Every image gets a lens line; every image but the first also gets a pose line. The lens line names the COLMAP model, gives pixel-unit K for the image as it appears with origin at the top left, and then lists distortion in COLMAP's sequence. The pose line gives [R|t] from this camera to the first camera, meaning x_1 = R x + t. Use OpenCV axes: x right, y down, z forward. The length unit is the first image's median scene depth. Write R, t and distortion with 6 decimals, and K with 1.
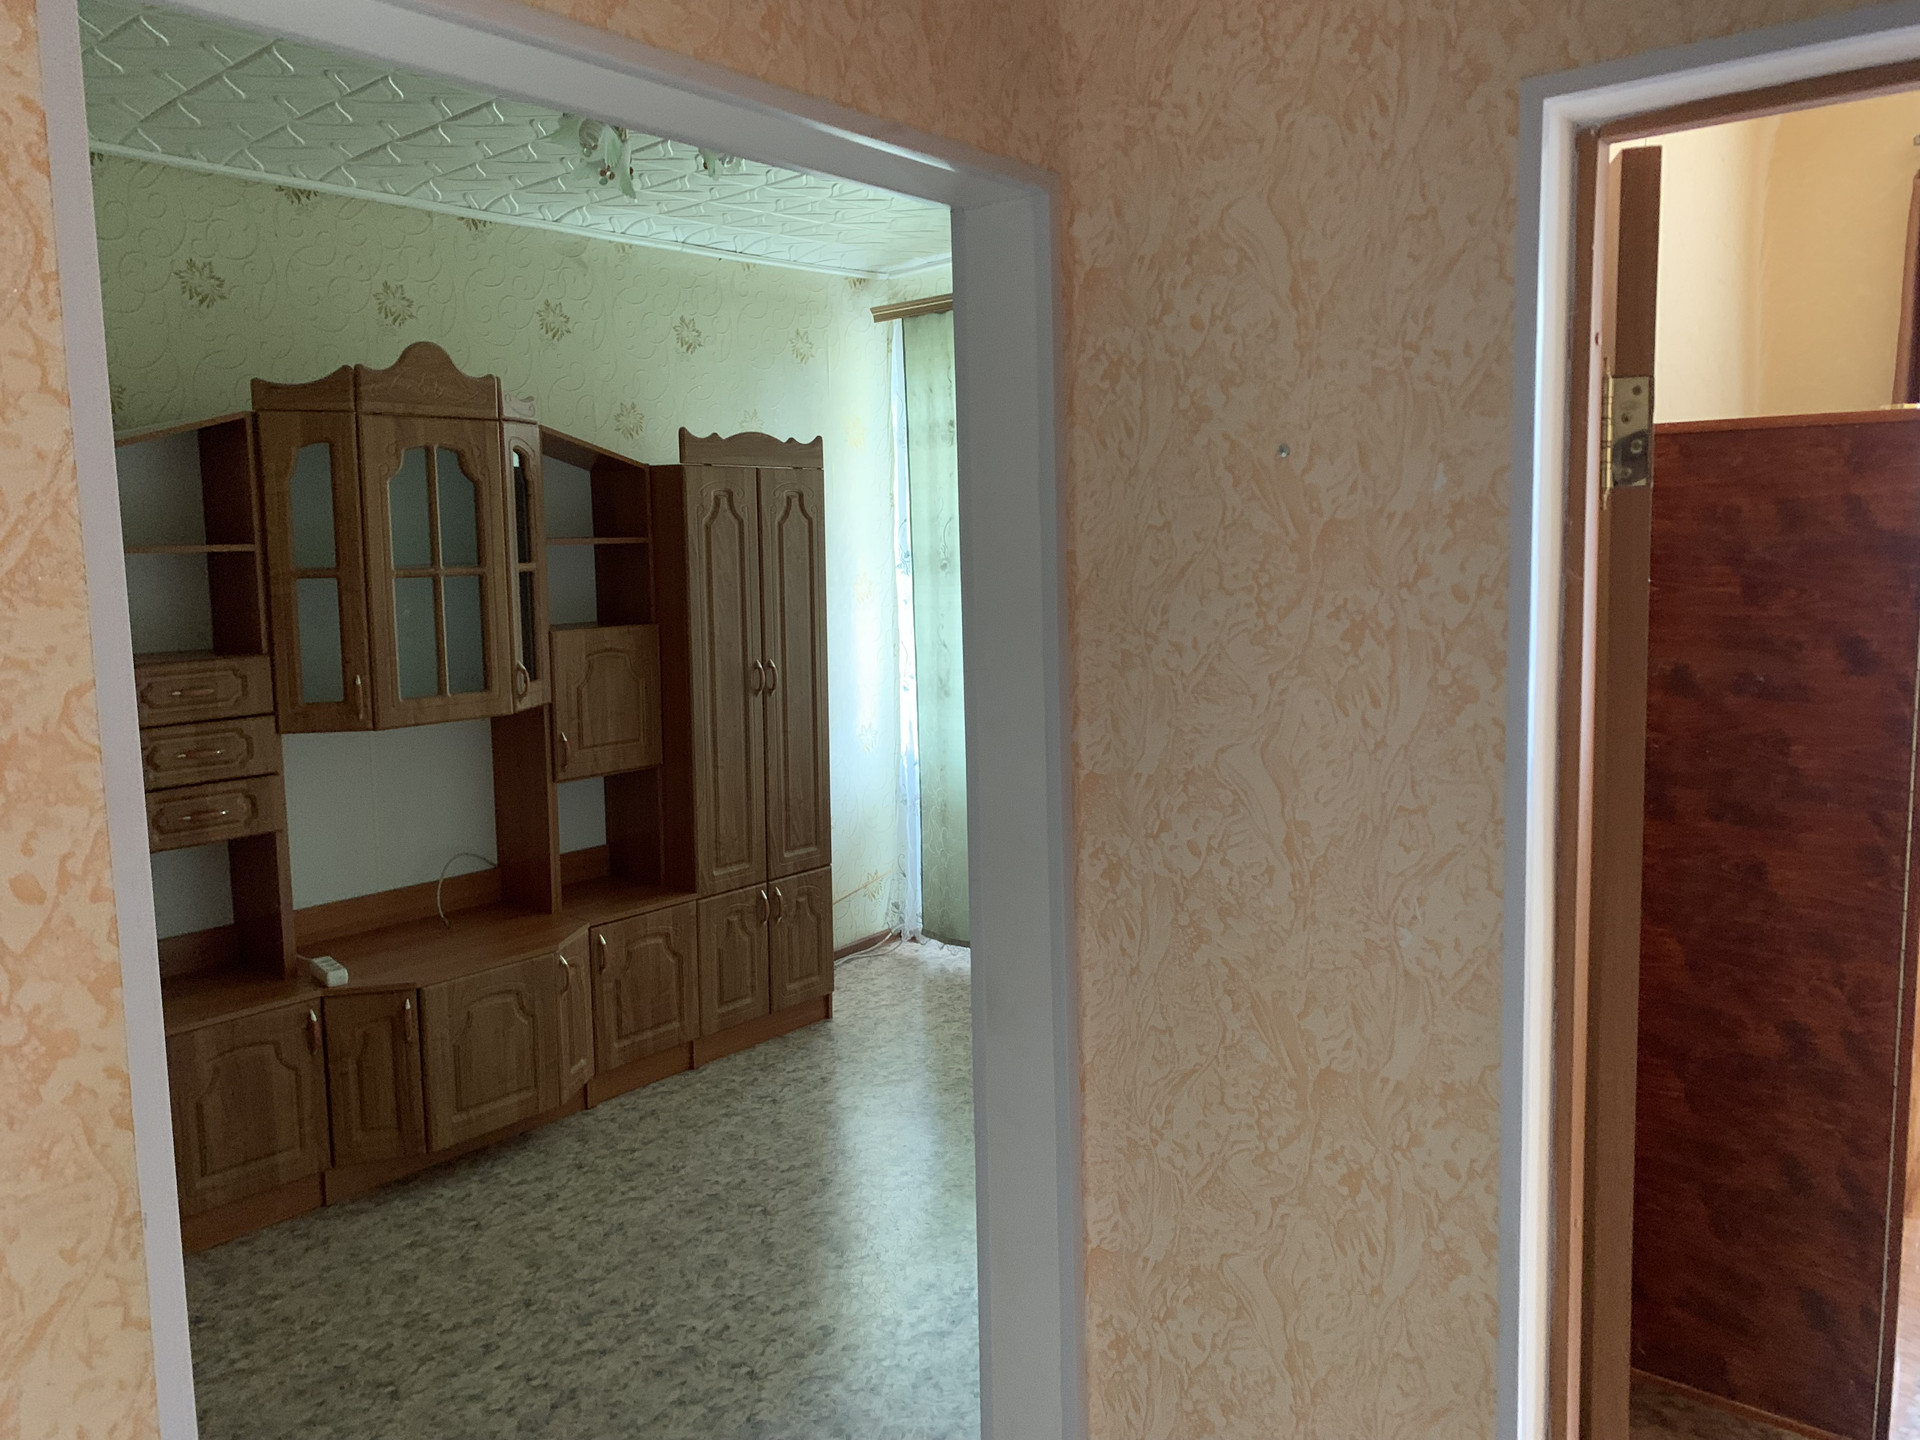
lens RADIAL K [[1435.4, 0, 970.9], [0, 1435.4, 715.4], [0, 0, 1]] dist [-0.008858, -0.026849]
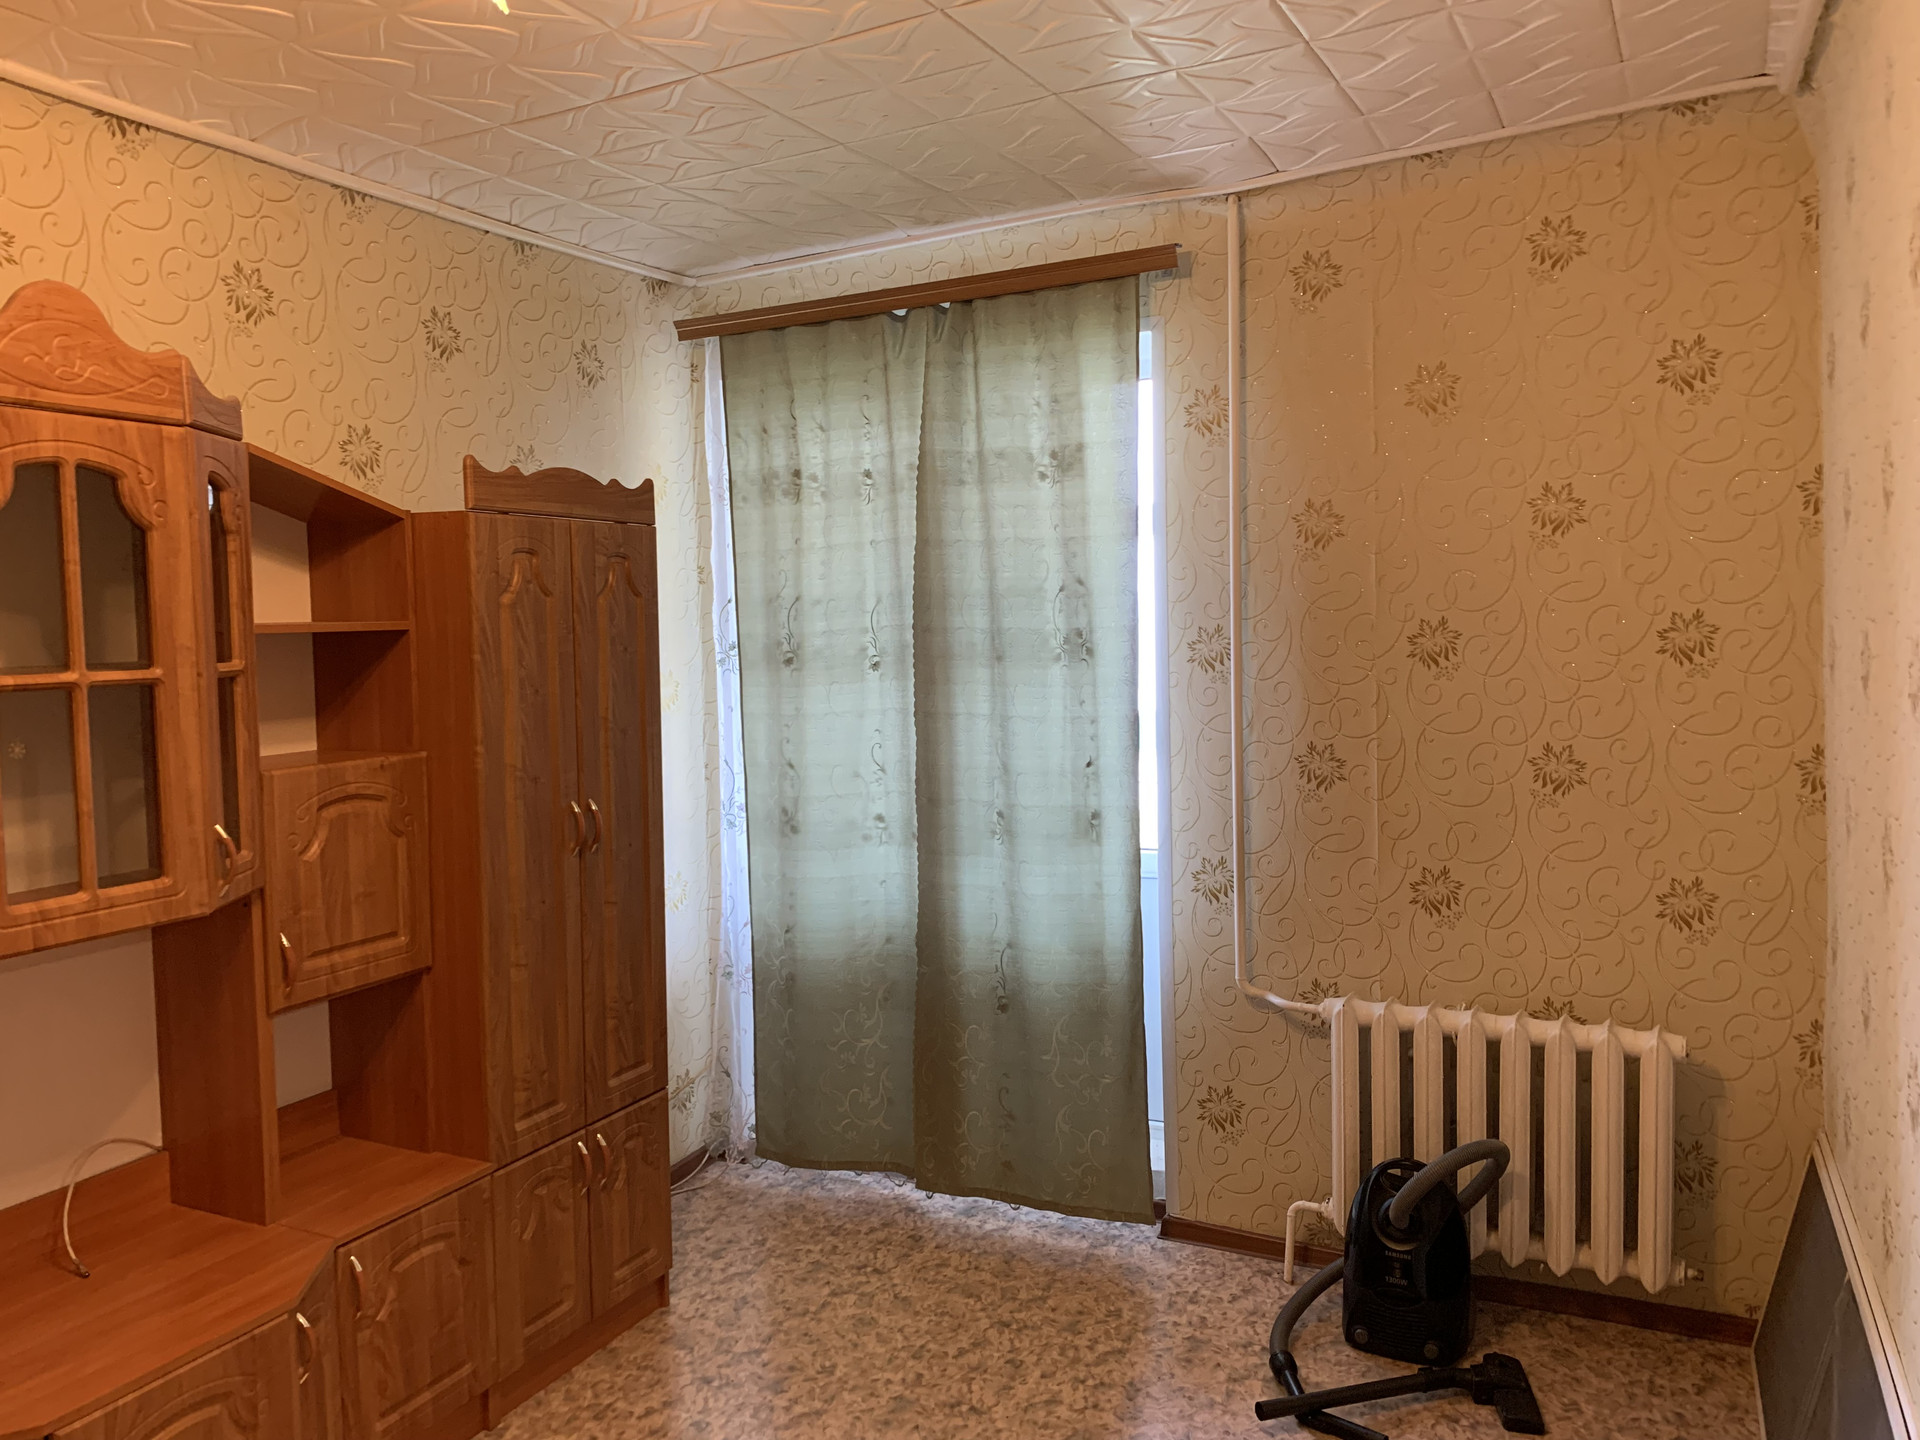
lens RADIAL K [[1435.4, 0, 948.9], [0, 1435.4, 718.1], [0, 0, 1]] dist [-0.008858, -0.026849]
pose [[0.968083, -0.017010, 0.250052, -0.142859], [0.032345, 0.997830, -0.057349, -0.032469], [-0.248534, 0.063607, 0.966532, 0.290700]]
